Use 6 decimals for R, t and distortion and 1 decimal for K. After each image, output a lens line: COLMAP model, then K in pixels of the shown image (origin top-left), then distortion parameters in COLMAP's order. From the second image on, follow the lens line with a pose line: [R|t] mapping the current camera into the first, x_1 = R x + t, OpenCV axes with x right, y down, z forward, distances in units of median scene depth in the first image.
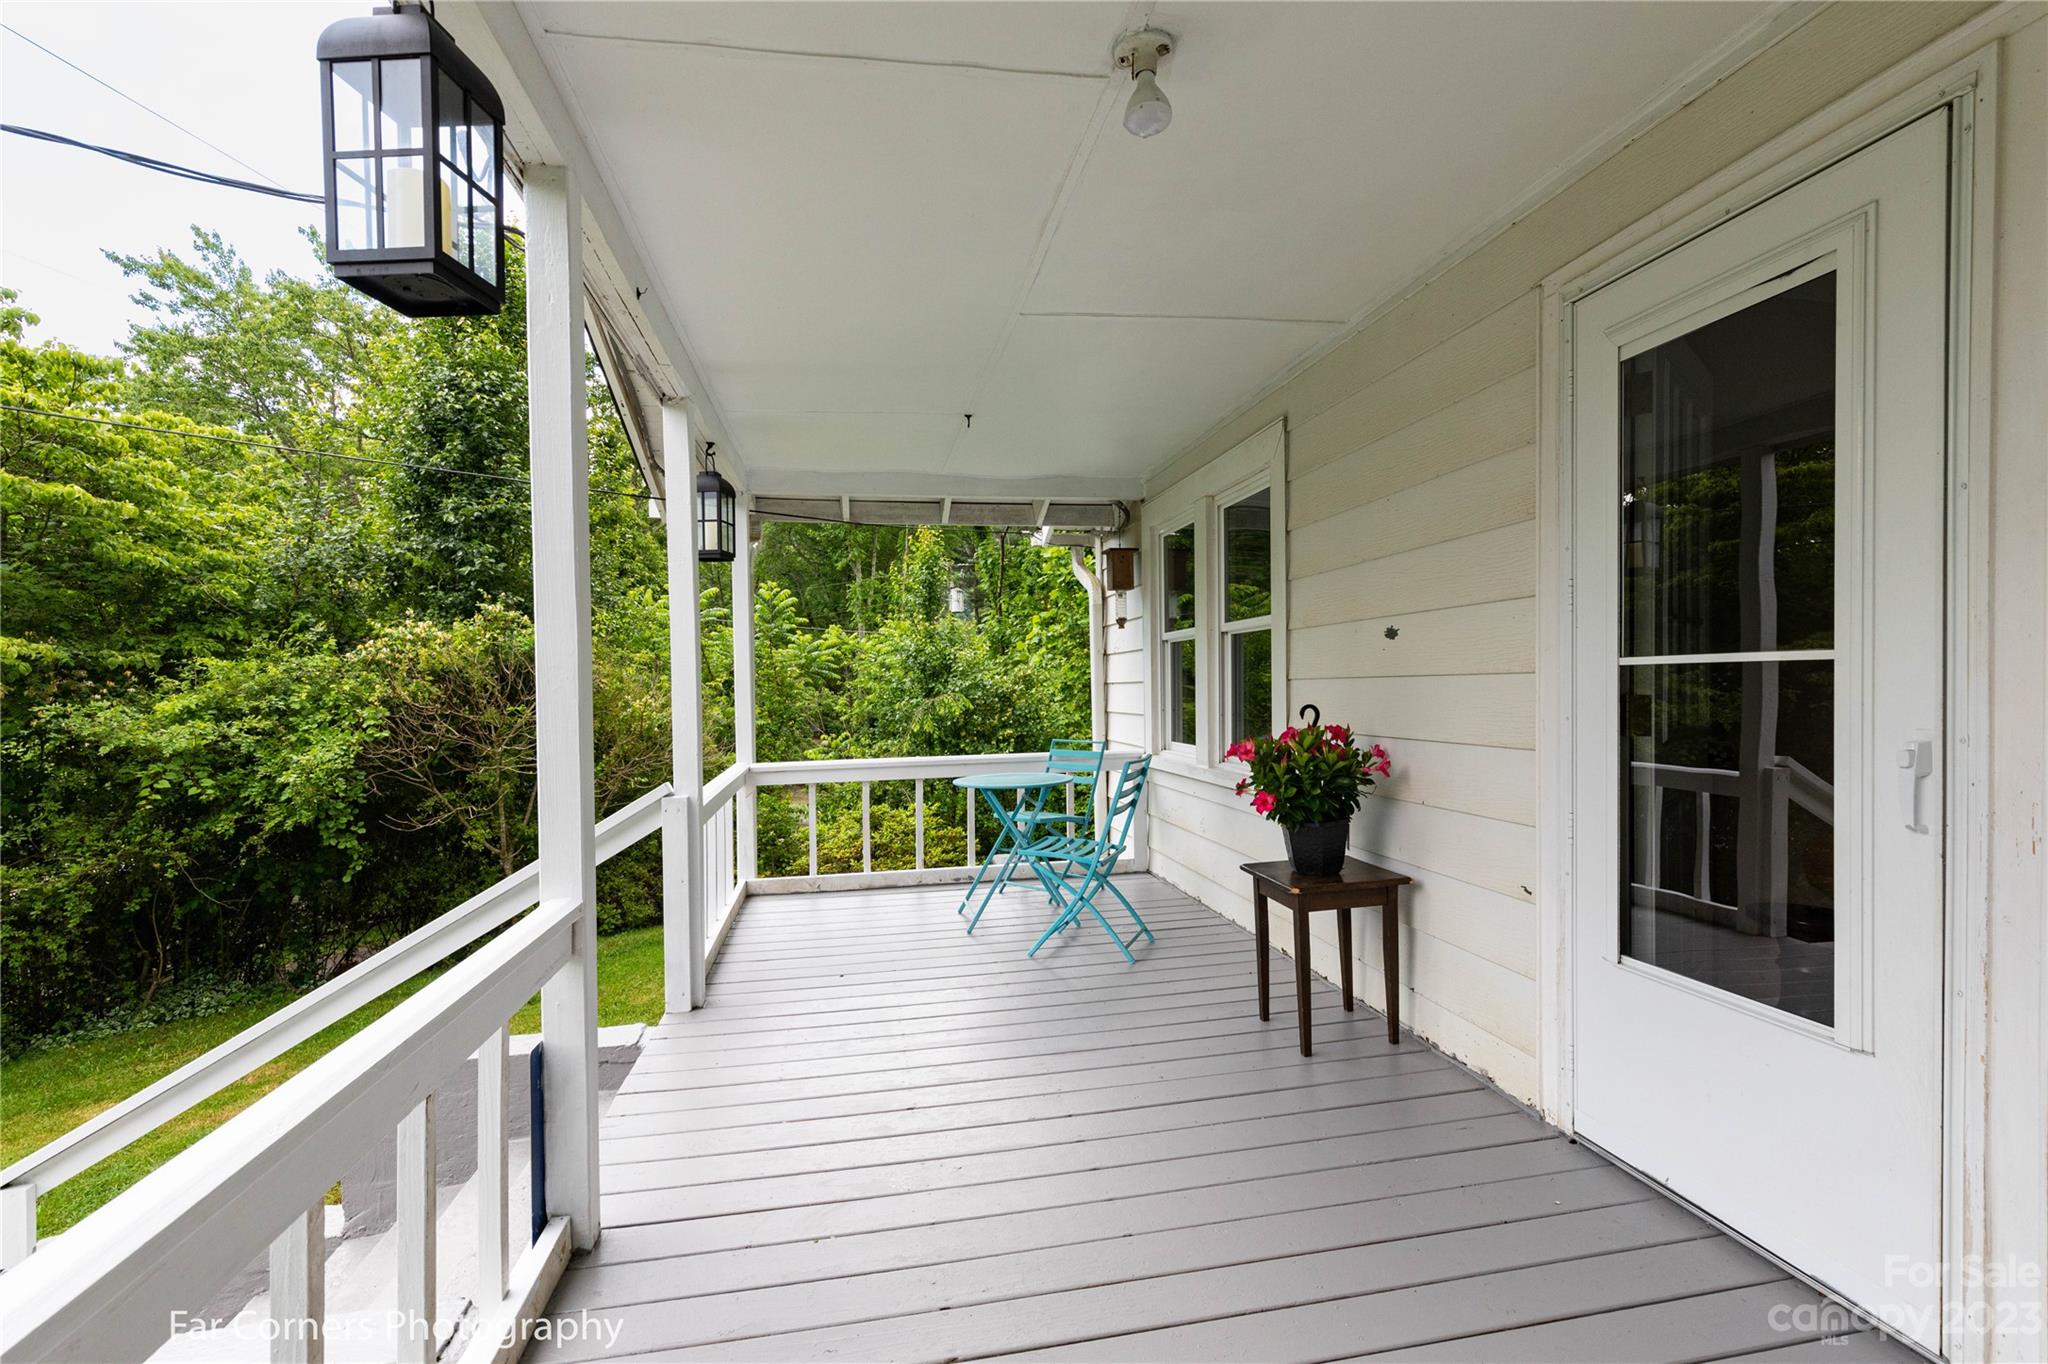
lens RADIAL K [[930.1, 0, 1025.3], [0, 930.1, 670.0], [0, 0, 1]] dist [0.005911, -0.000842]
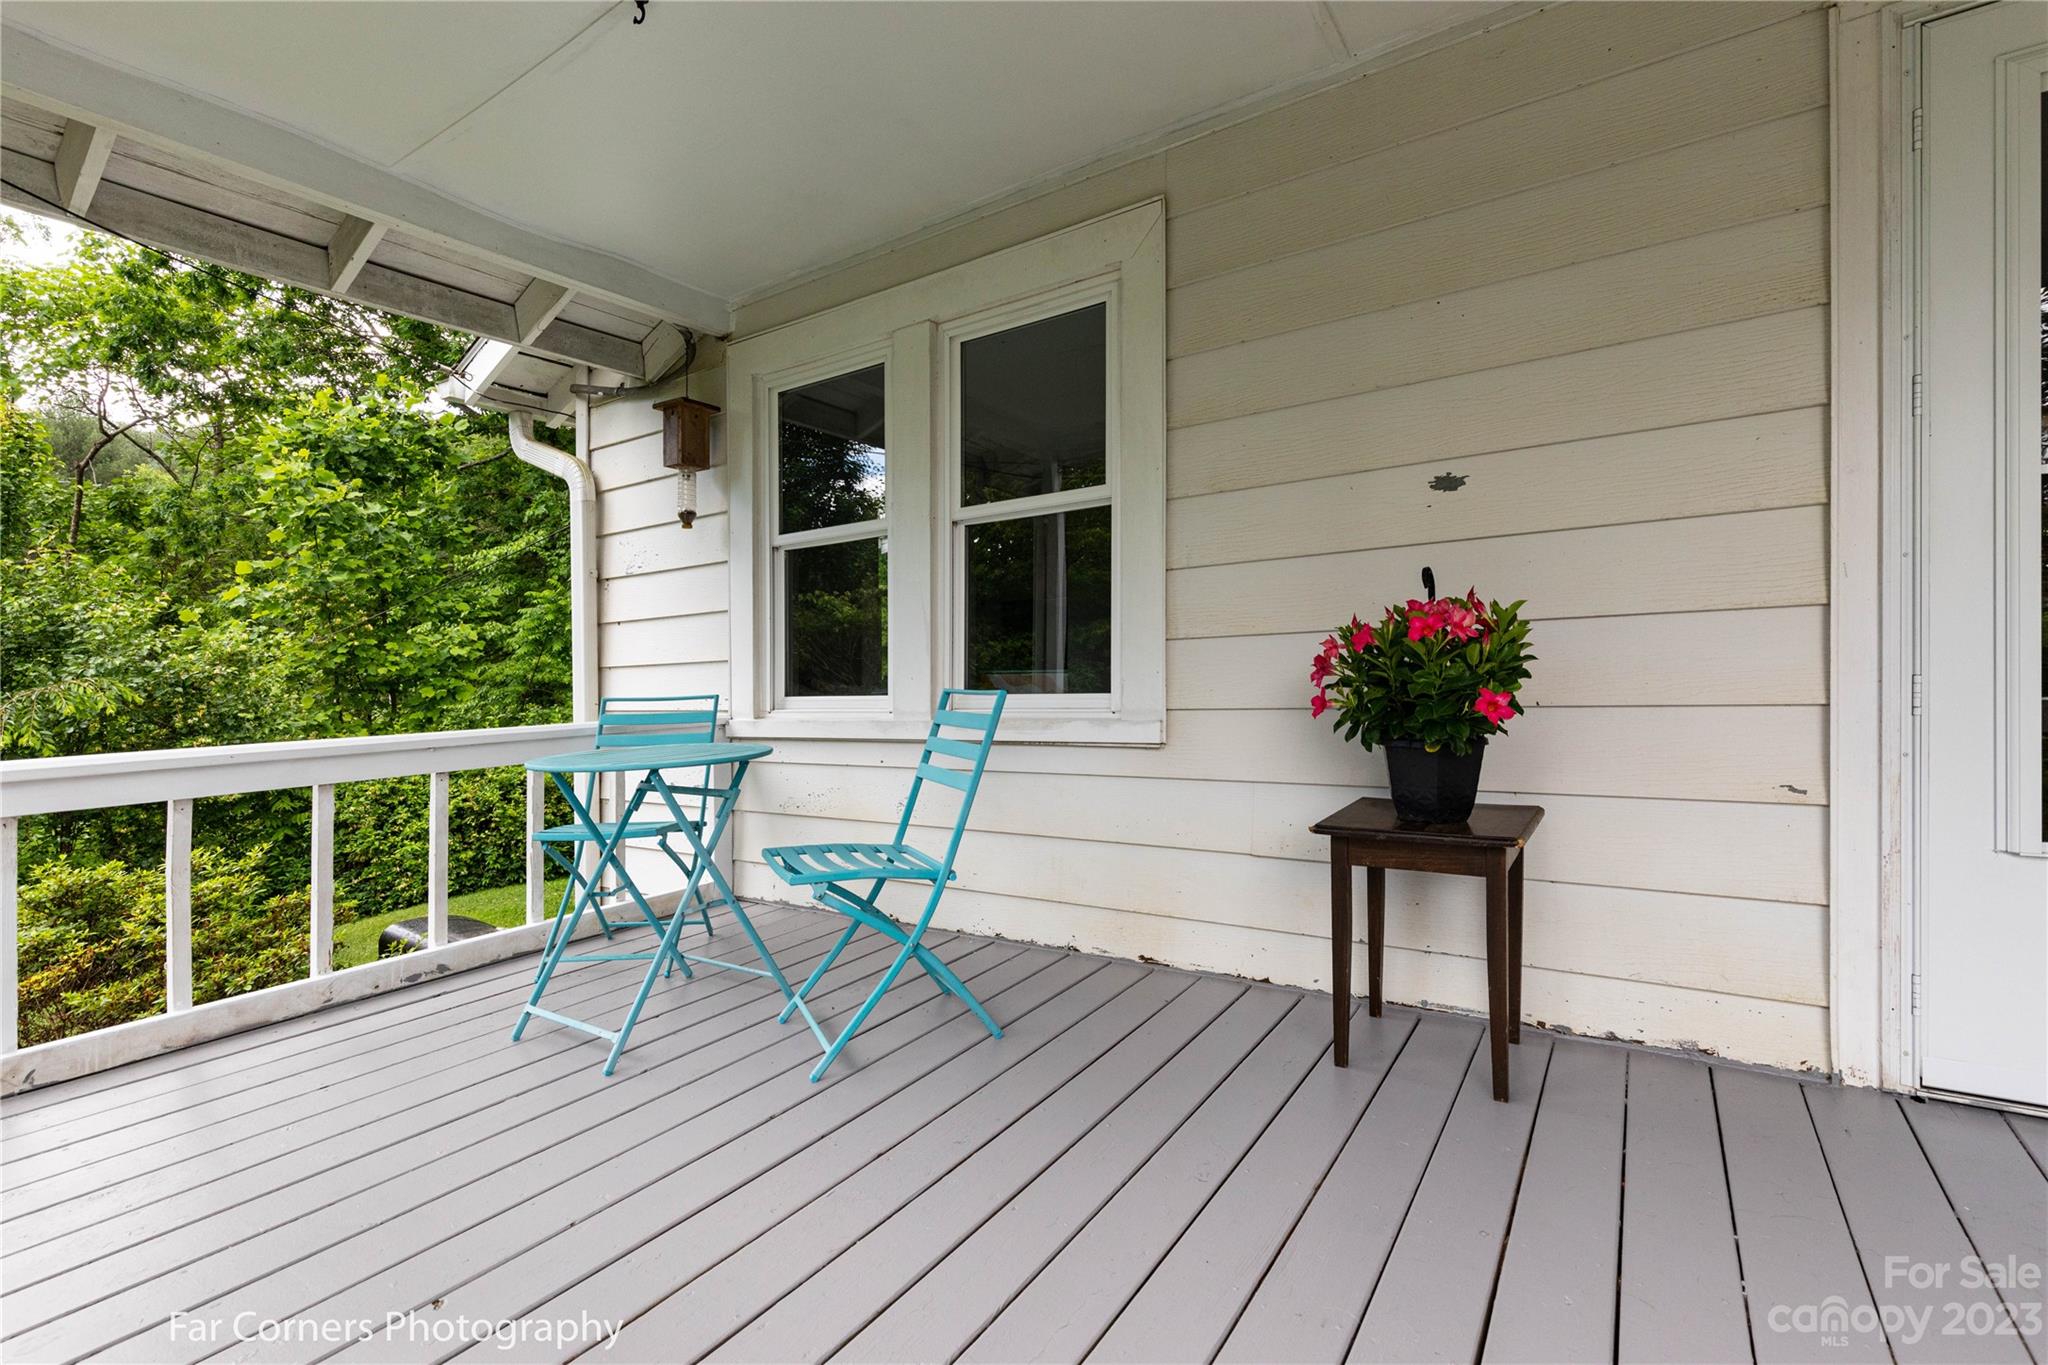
lens RADIAL K [[930.1, 0, 1043.3], [0, 930.1, 655.1], [0, 0, 1]] dist [0.005911, -0.000842]
pose [[0.698634, 0.011349, 0.715389, -0.189089], [0.003450, 0.999809, -0.019230, 0.058514], [-0.715471, 0.015903, 0.698461, 0.381398]]
